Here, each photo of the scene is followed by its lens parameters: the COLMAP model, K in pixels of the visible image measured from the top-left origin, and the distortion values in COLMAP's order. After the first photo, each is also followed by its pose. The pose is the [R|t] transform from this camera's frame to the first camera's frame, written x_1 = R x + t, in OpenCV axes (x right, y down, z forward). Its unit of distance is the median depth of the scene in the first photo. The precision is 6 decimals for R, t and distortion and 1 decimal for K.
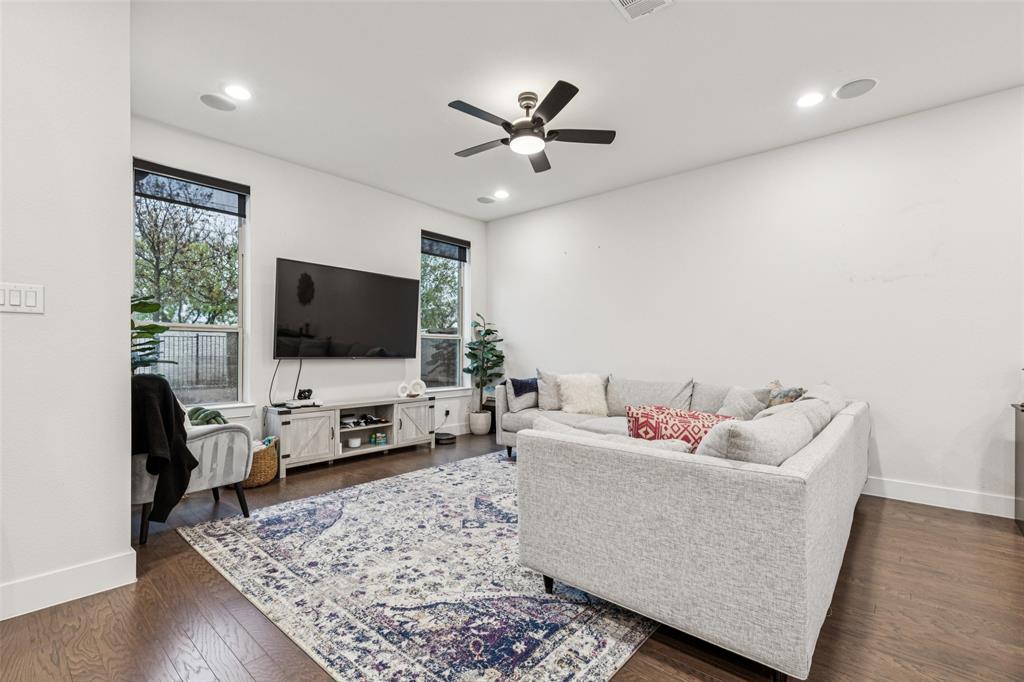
lens RADIAL K [[463.5, 0, 510.1], [0, 463.5, 344.1], [0, 0, 1]] dist [0.002949, 0.000129]
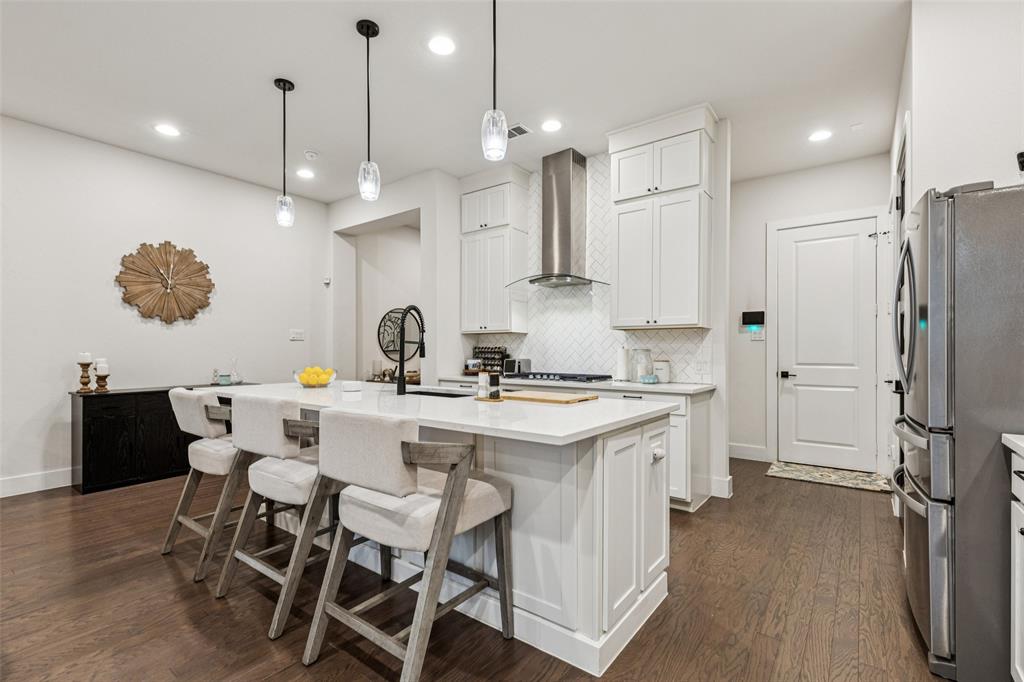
lens RADIAL K [[463.5, 0, 513.0], [0, 463.5, 345.4], [0, 0, 1]] dist [0.002949, 0.000129]
pose [[-0.078126, -0.002468, 0.996940, -0.228335], [-0.007264, 0.999972, 0.001906, -0.004052], [-0.996917, -0.007093, -0.078142, -0.065306]]
